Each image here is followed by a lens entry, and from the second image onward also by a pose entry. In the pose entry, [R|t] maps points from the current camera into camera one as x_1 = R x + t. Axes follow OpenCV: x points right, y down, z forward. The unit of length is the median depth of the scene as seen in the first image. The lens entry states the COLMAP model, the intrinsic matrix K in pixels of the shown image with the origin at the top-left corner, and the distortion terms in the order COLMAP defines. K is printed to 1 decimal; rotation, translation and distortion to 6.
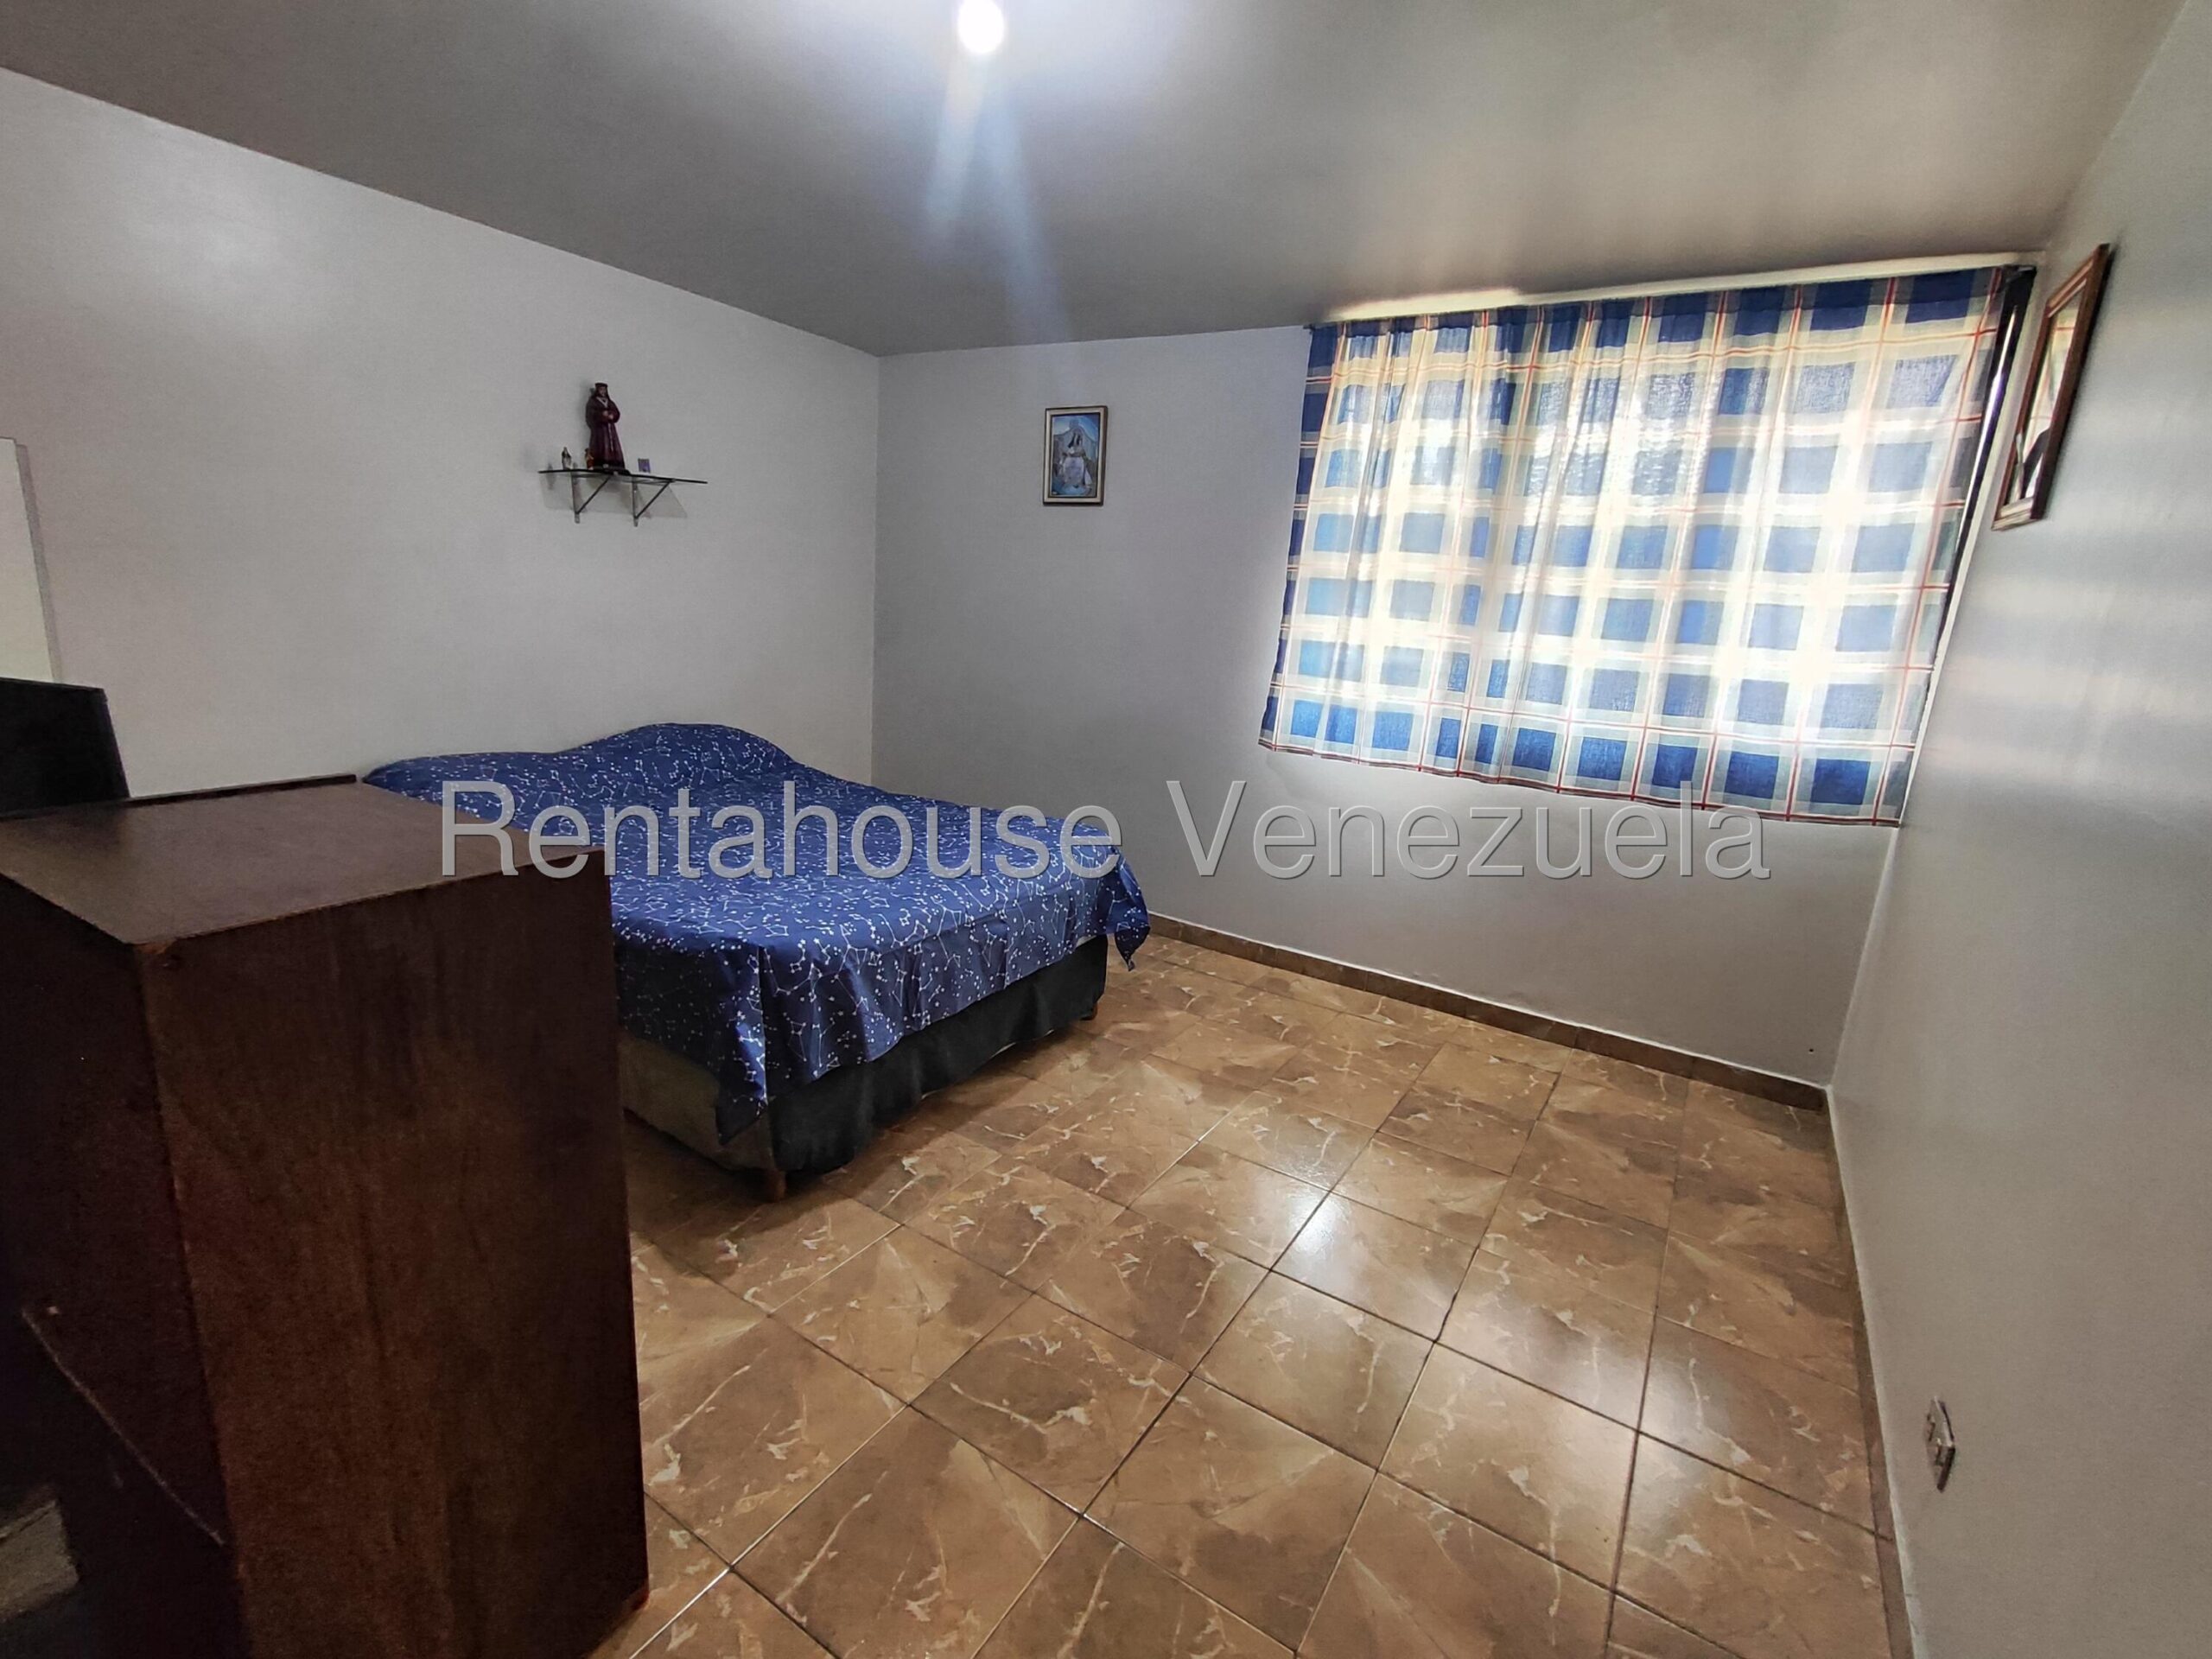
lens RADIAL K [[1013.1, 0, 1114.6], [0, 1013.1, 818.6], [0, 0, 1]] dist [-0.003604, 0.000541]
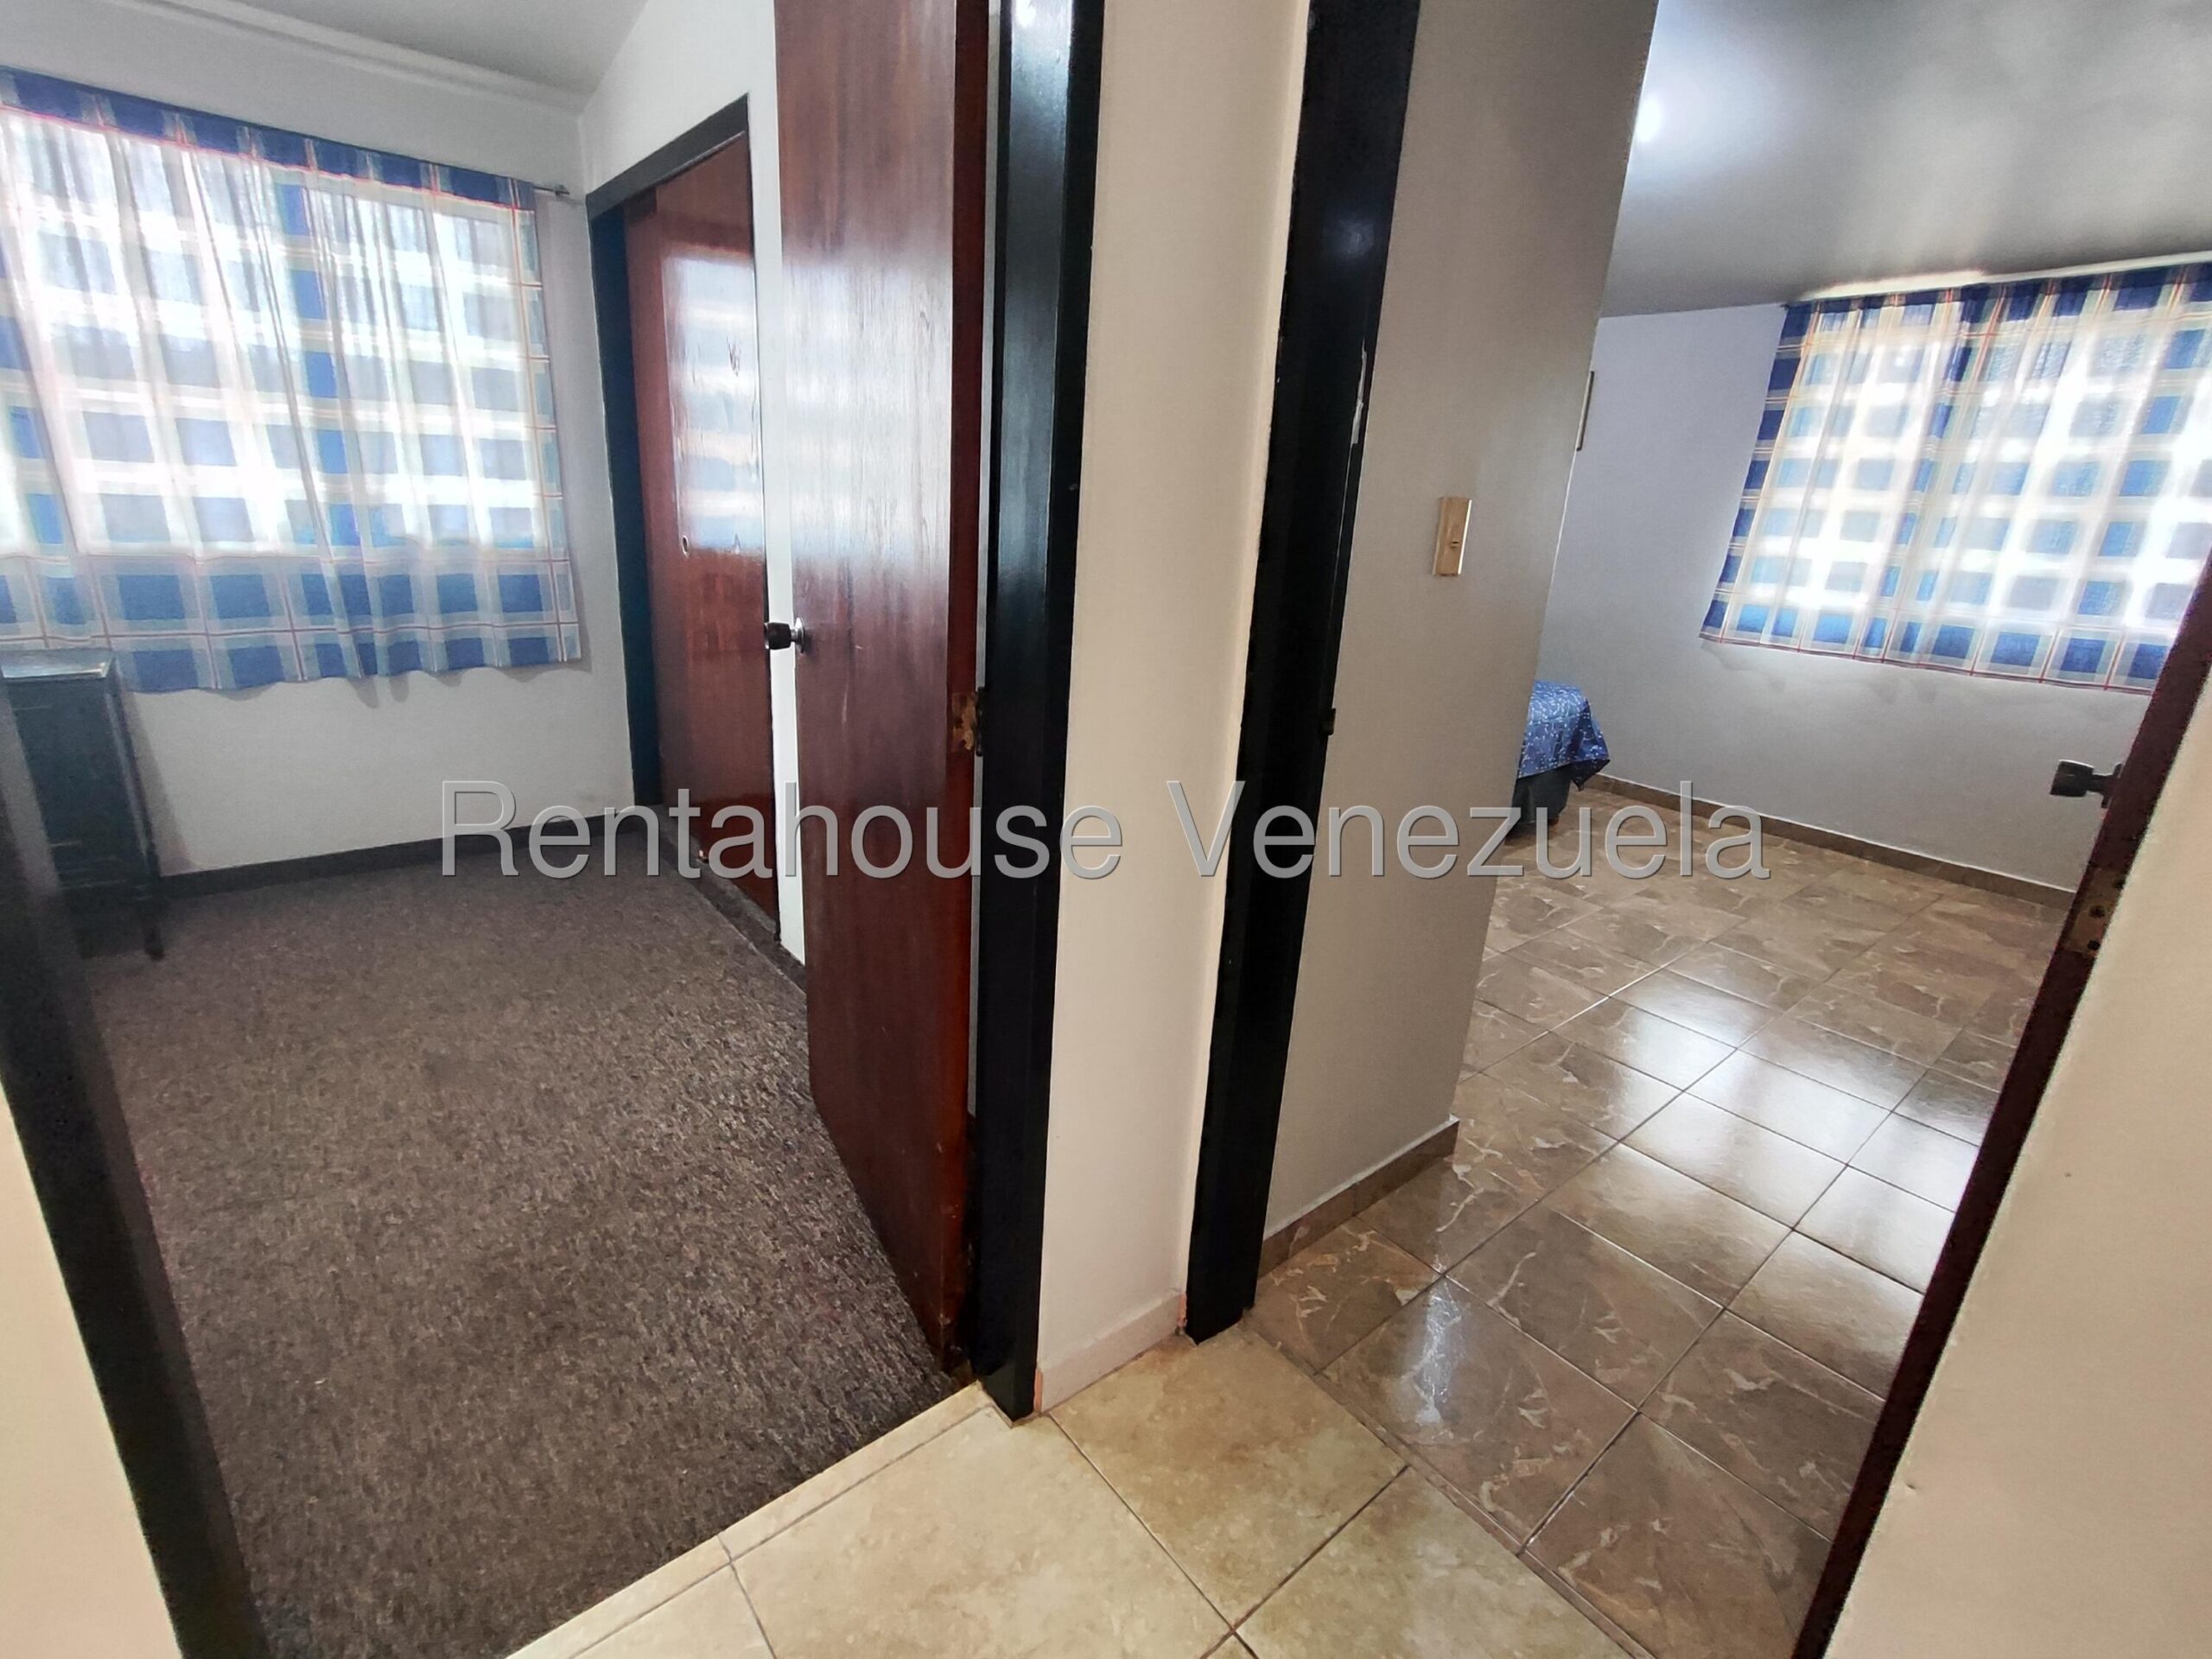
lens RADIAL K [[1013.1, 0, 1113.4], [0, 1013.1, 819.7], [0, 0, 1]] dist [-0.003604, 0.000541]
pose [[0.948003, 0.084835, -0.306746, -0.191779], [-0.063552, 0.994868, 0.078738, 0.131191], [0.311852, -0.055149, 0.948529, -0.589377]]
